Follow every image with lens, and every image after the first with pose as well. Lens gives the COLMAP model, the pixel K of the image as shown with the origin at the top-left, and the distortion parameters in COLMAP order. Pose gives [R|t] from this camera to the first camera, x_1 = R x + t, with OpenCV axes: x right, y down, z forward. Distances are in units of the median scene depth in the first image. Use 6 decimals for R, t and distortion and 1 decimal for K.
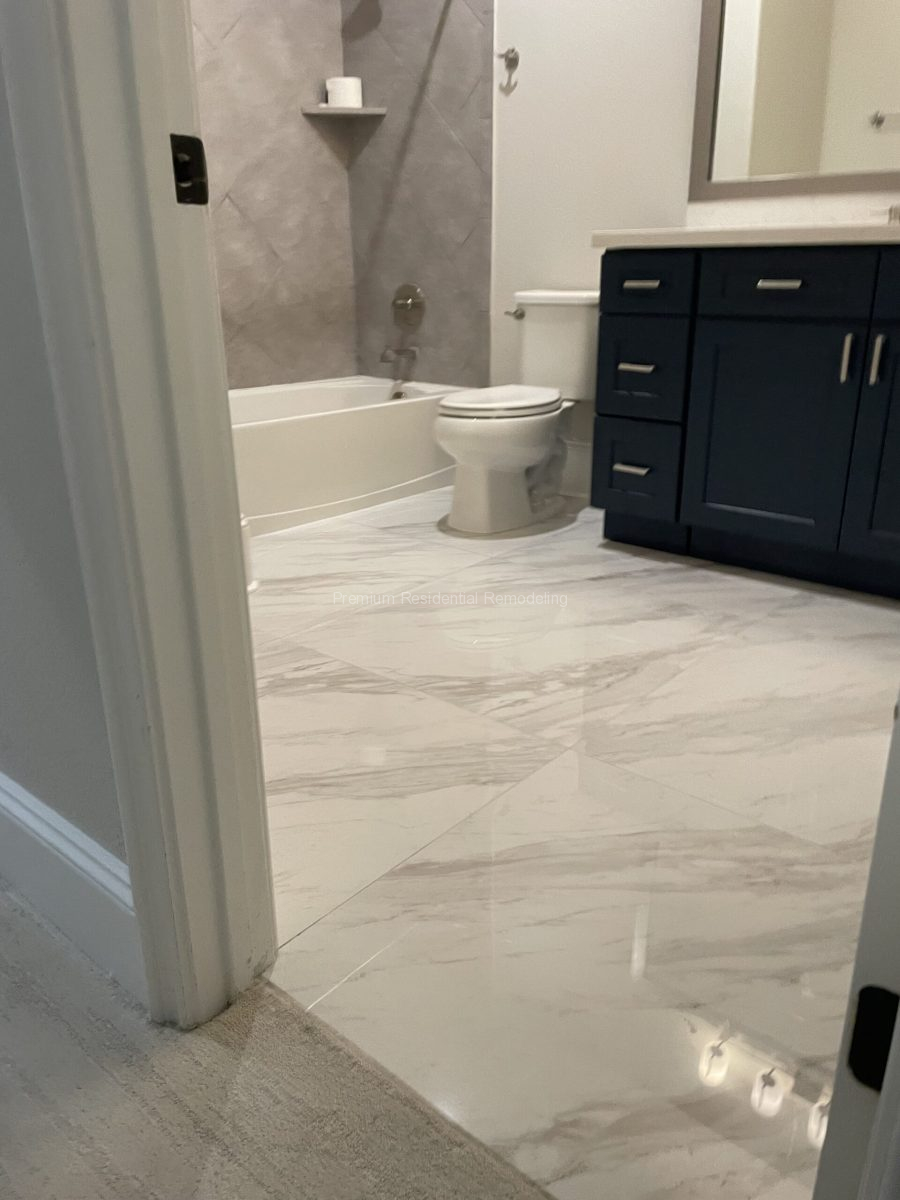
lens RADIAL K [[909.4, 0, 459.6], [0, 909.4, 587.1], [0, 0, 1]] dist [0.106005, -0.129829]
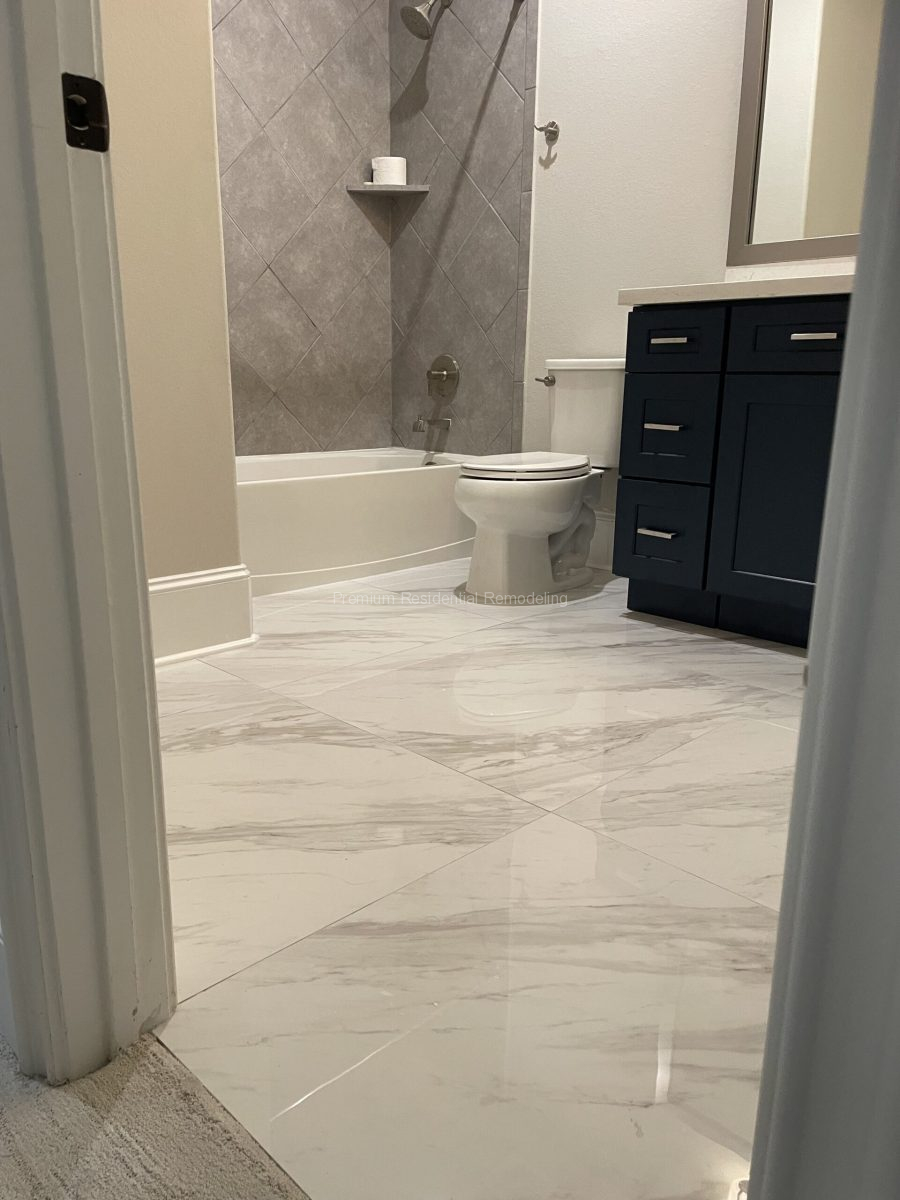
lens RADIAL K [[909.4, 0, 440.1], [0, 909.4, 610.0], [0, 0, 1]] dist [0.106005, -0.129829]
pose [[0.995527, 0.035589, -0.087516, 0.069296], [-0.042516, 0.995998, -0.078611, 0.044876], [0.084369, 0.081981, 0.993056, 0.065578]]
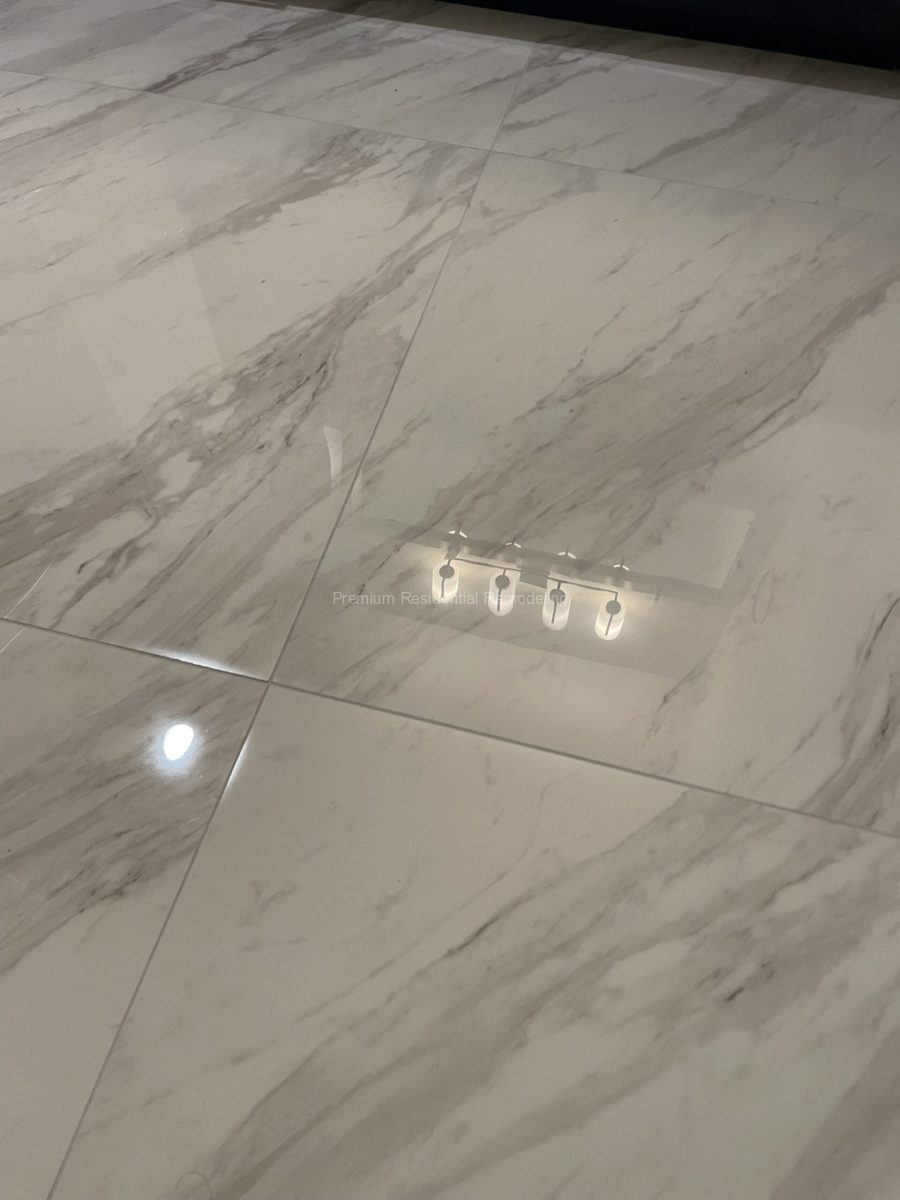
lens RADIAL K [[909.4, 0, 467.6], [0, 909.4, 608.6], [0, 0, 1]] dist [0.106005, -0.129829]
pose [[0.898789, -0.354153, 0.258366, 0.086373], [0.119595, 0.765097, 0.632711, -0.118076], [-0.421752, -0.537775, 0.730016, 0.526624]]
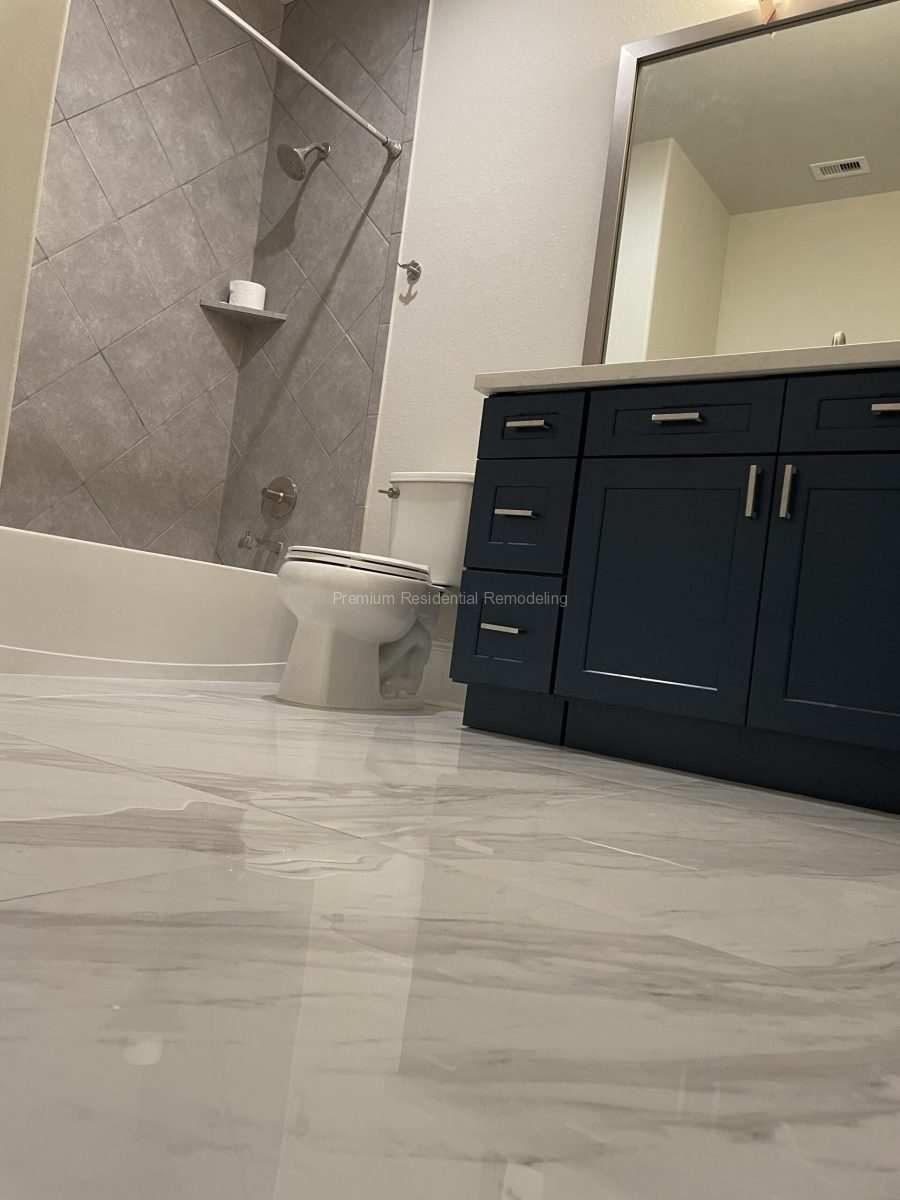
lens RADIAL K [[909.4, 0, 440.4], [0, 909.4, 600.8], [0, 0, 1]] dist [0.106005, -0.129829]
pose [[0.987912, 0.132518, 0.080430, 0.084307], [-0.094910, 0.927305, -0.362074, 0.206338], [-0.122564, 0.350063, 0.928673, 0.303914]]
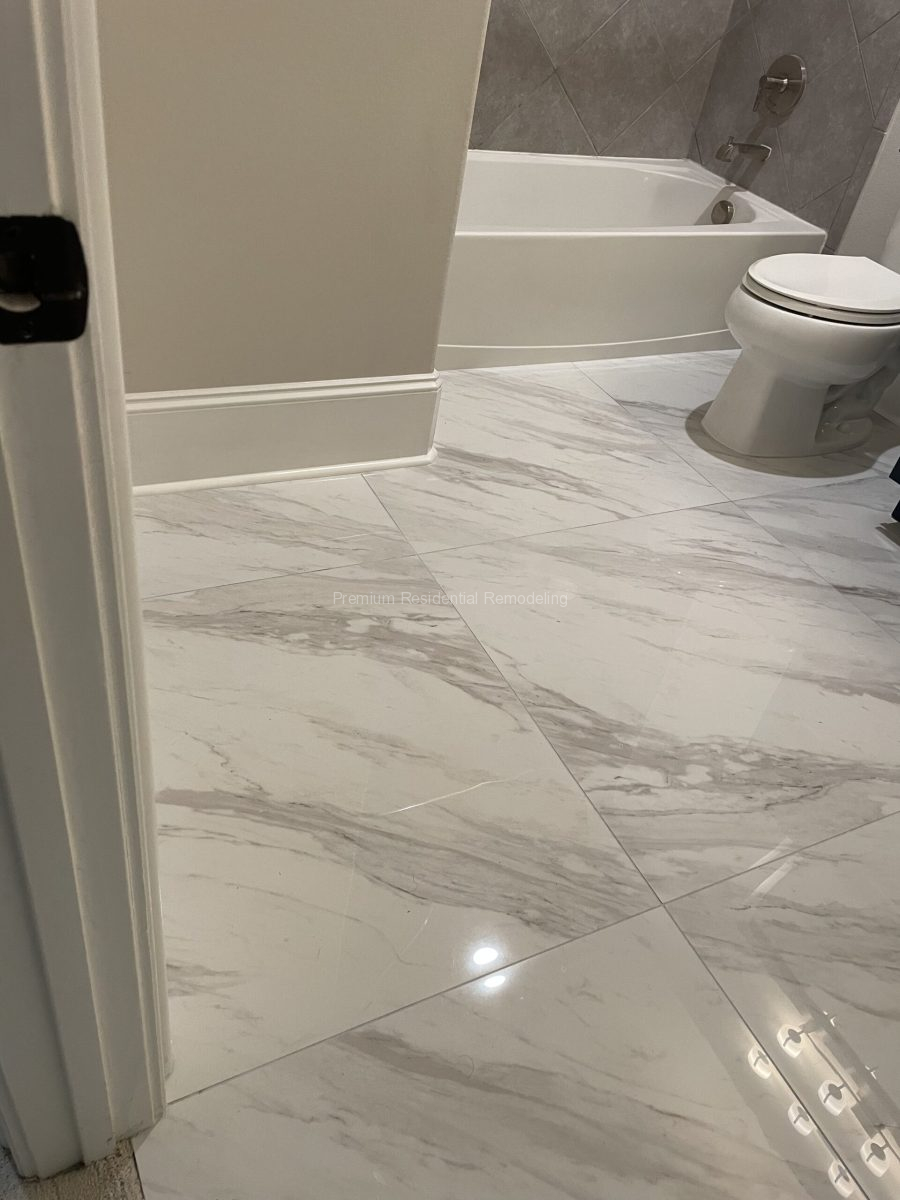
lens RADIAL K [[909.4, 0, 446.6], [0, 909.4, 589.2], [0, 0, 1]] dist [0.106005, -0.129829]
pose [[0.904128, 0.364159, -0.223474, 0.027921], [-0.280288, 0.900283, 0.333060, -0.220584], [0.322476, -0.238492, 0.916041, 0.253043]]
